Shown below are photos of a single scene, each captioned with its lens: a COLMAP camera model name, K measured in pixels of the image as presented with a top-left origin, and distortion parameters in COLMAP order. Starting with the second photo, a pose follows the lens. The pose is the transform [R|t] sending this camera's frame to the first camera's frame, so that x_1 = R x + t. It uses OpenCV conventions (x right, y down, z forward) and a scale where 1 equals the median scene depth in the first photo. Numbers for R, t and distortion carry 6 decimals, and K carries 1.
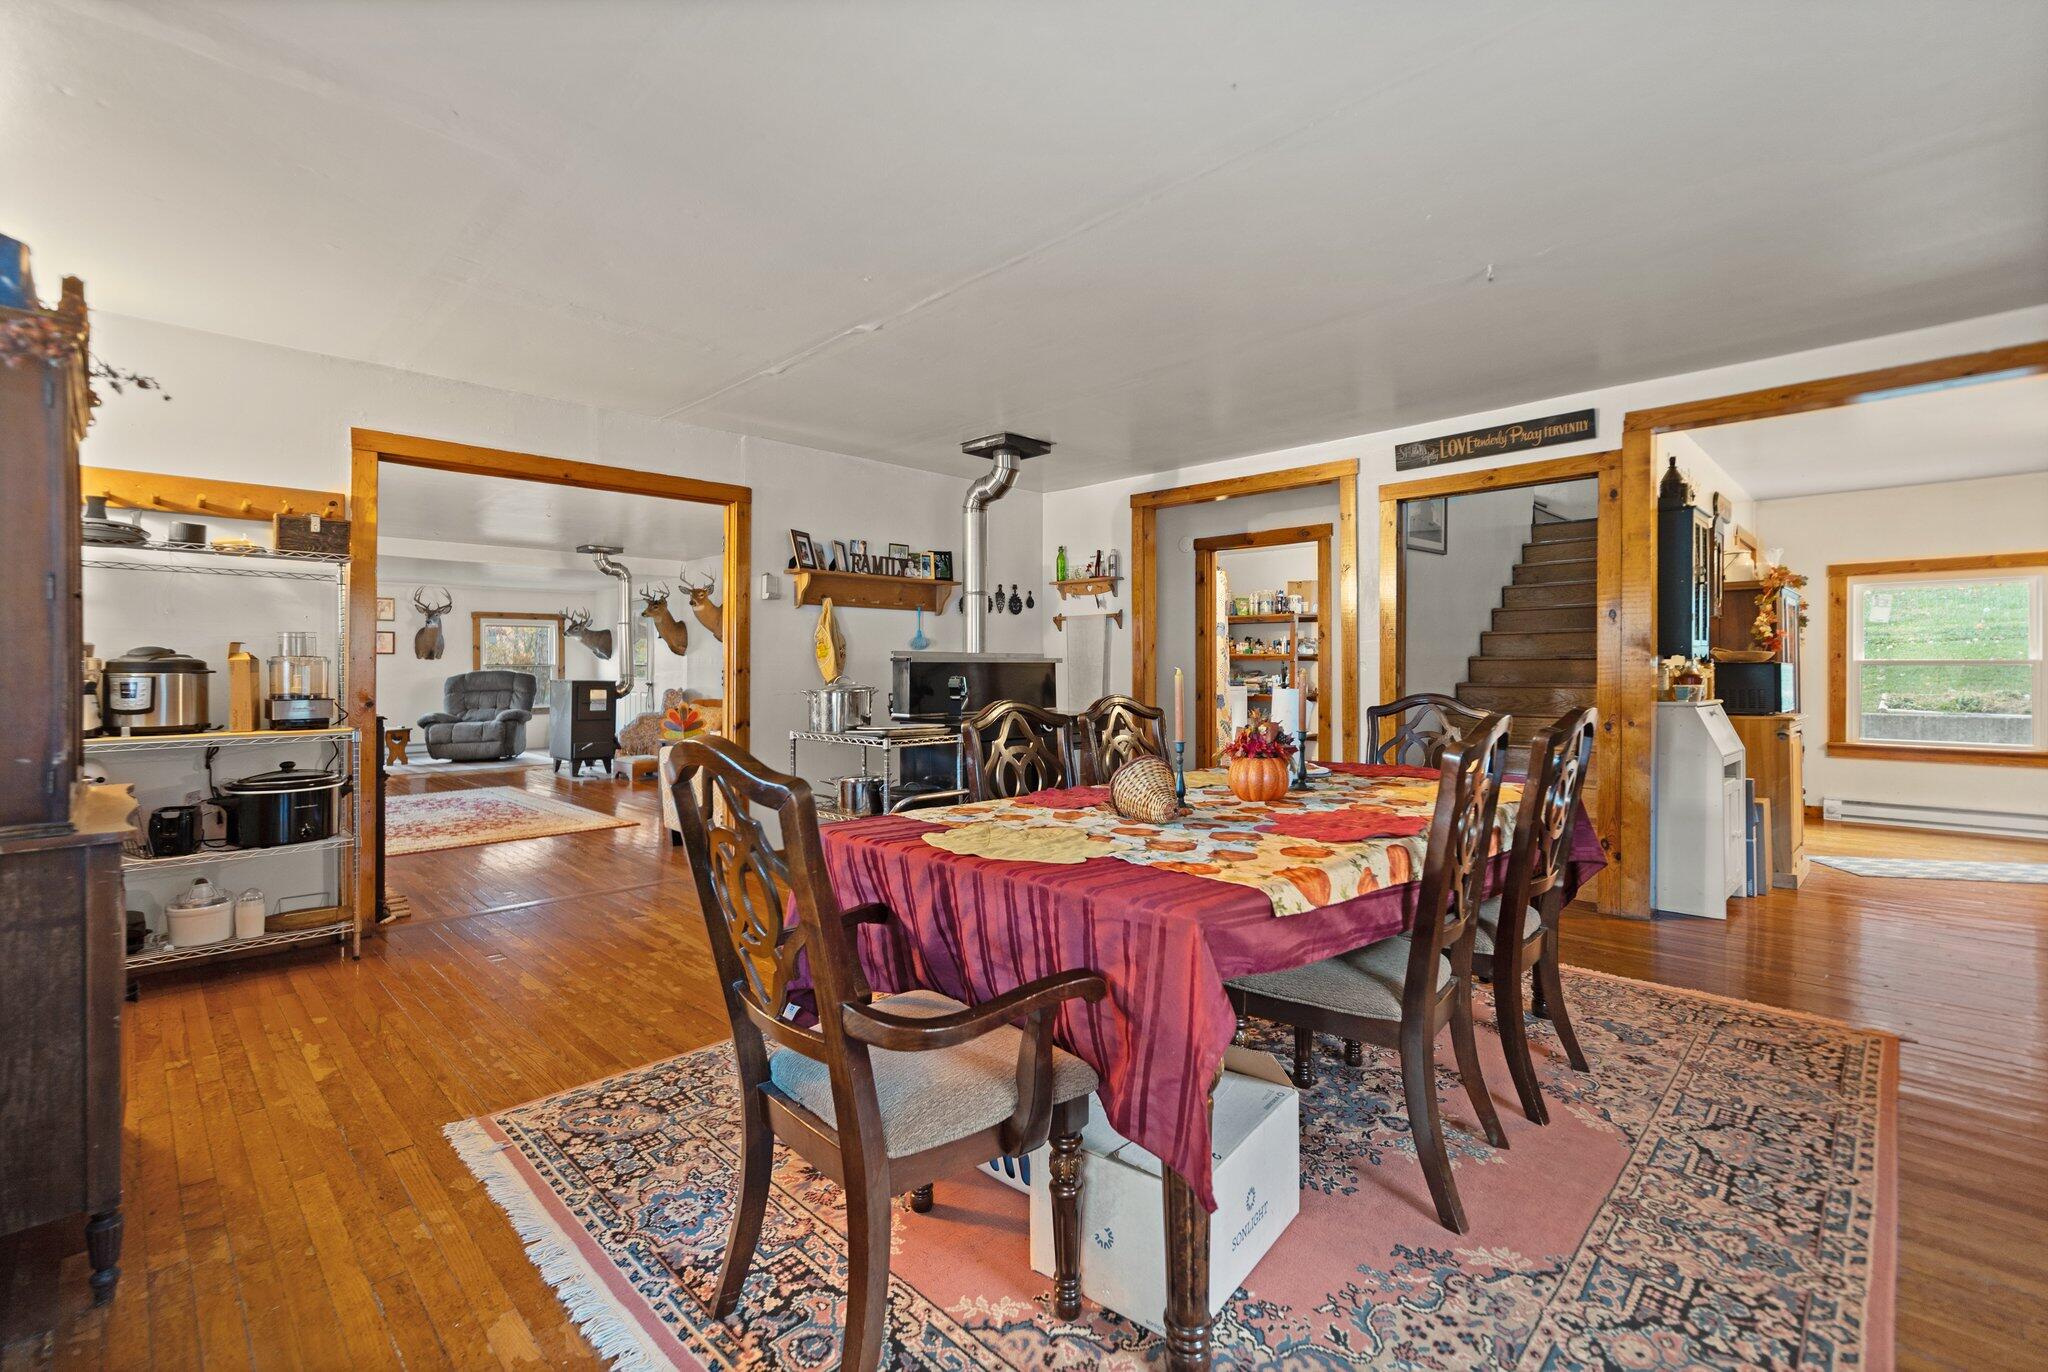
lens RADIAL K [[894.3, 0, 1012.5], [0, 894.3, 670.2], [0, 0, 1]] dist [0.000980, 0.000197]
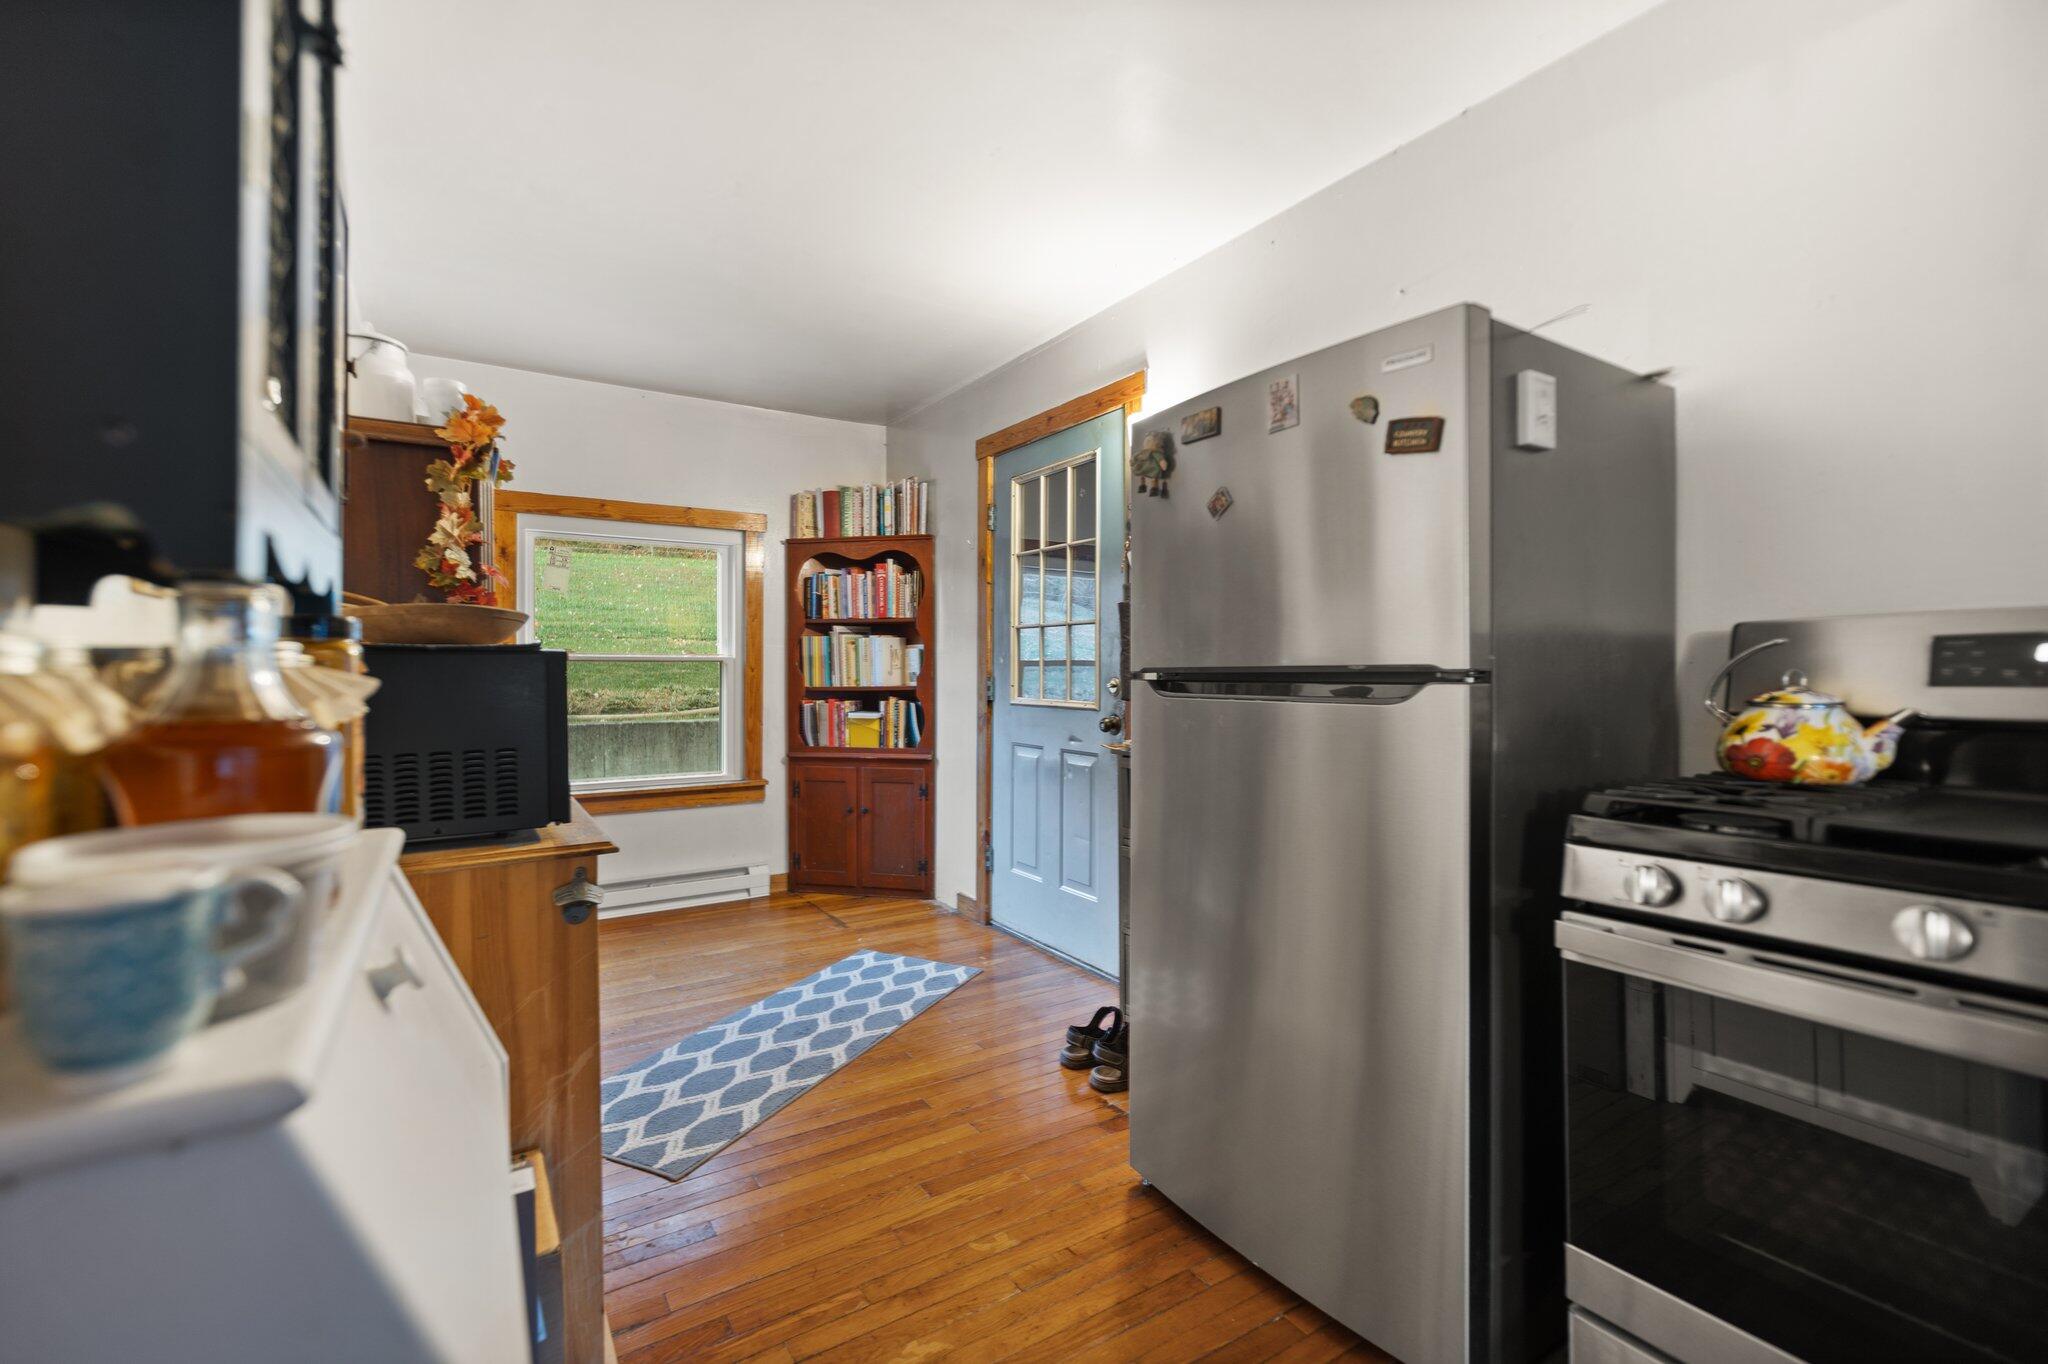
lens RADIAL K [[885.0, 0, 1003.0], [0, 885.0, 672.0], [0, 0, 1]] dist [0.000130, -0.000237]
pose [[0.209933, -0.002379, 0.977713, 0.454553], [-0.002388, 0.999993, 0.002946, -0.001667], [-0.977713, -0.002953, 0.209926, 0.597639]]
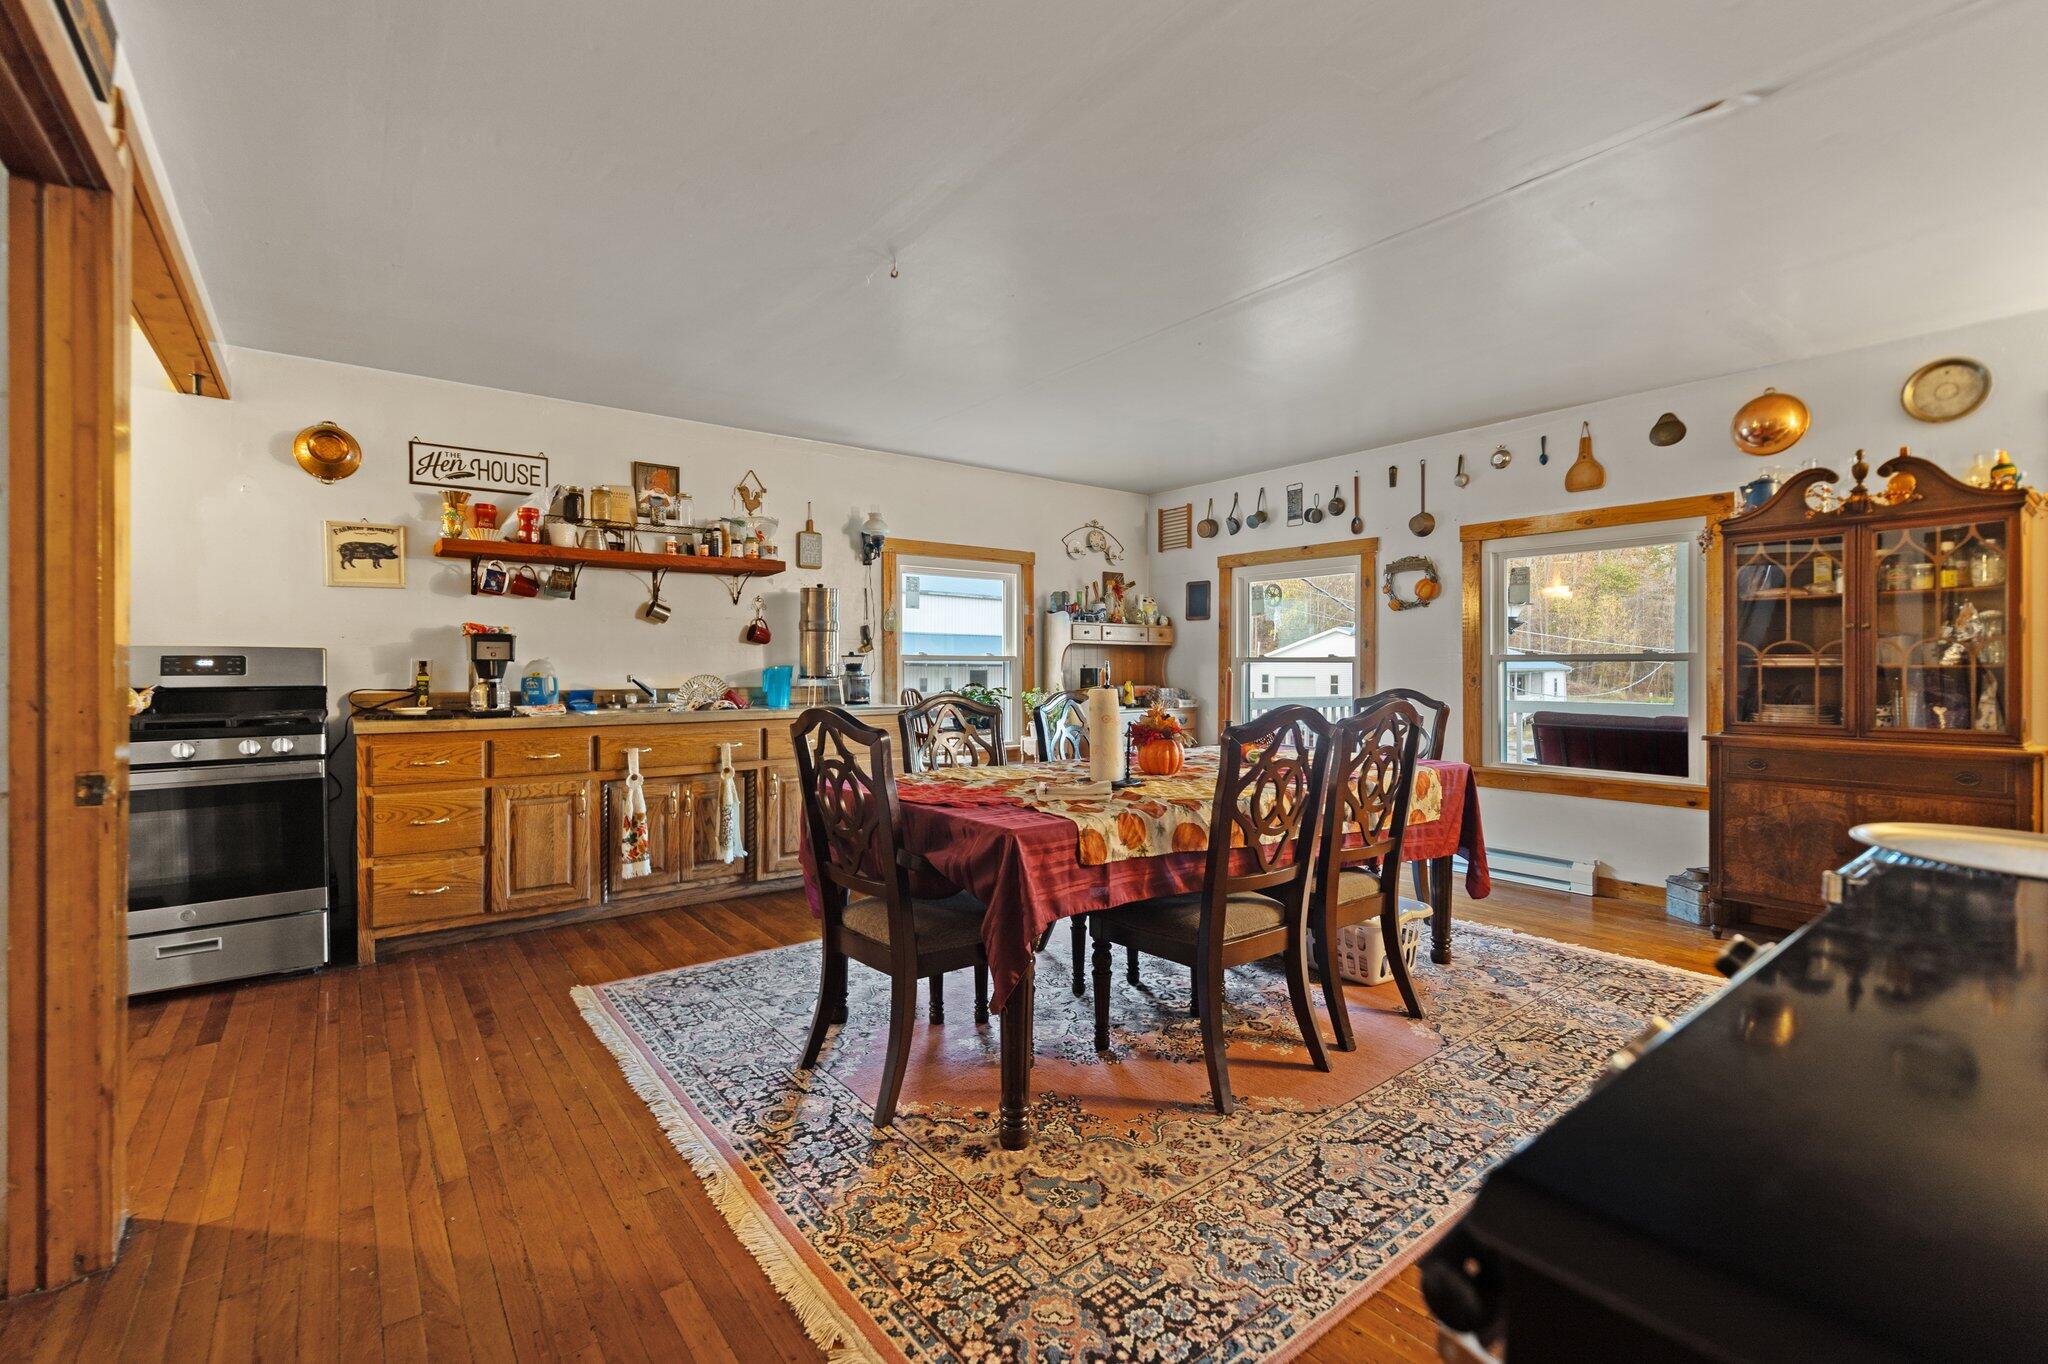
lens RADIAL K [[887.8, 0, 1013.5], [0, 887.8, 671.3], [0, 0, 1]] dist [-0.000738, -0.000927]
pose [[-0.992081, 0.002647, 0.125568, 0.128249], [0.003180, 0.999987, 0.004046, -0.001290], [-0.125556, 0.004413, -0.992077, 0.893715]]
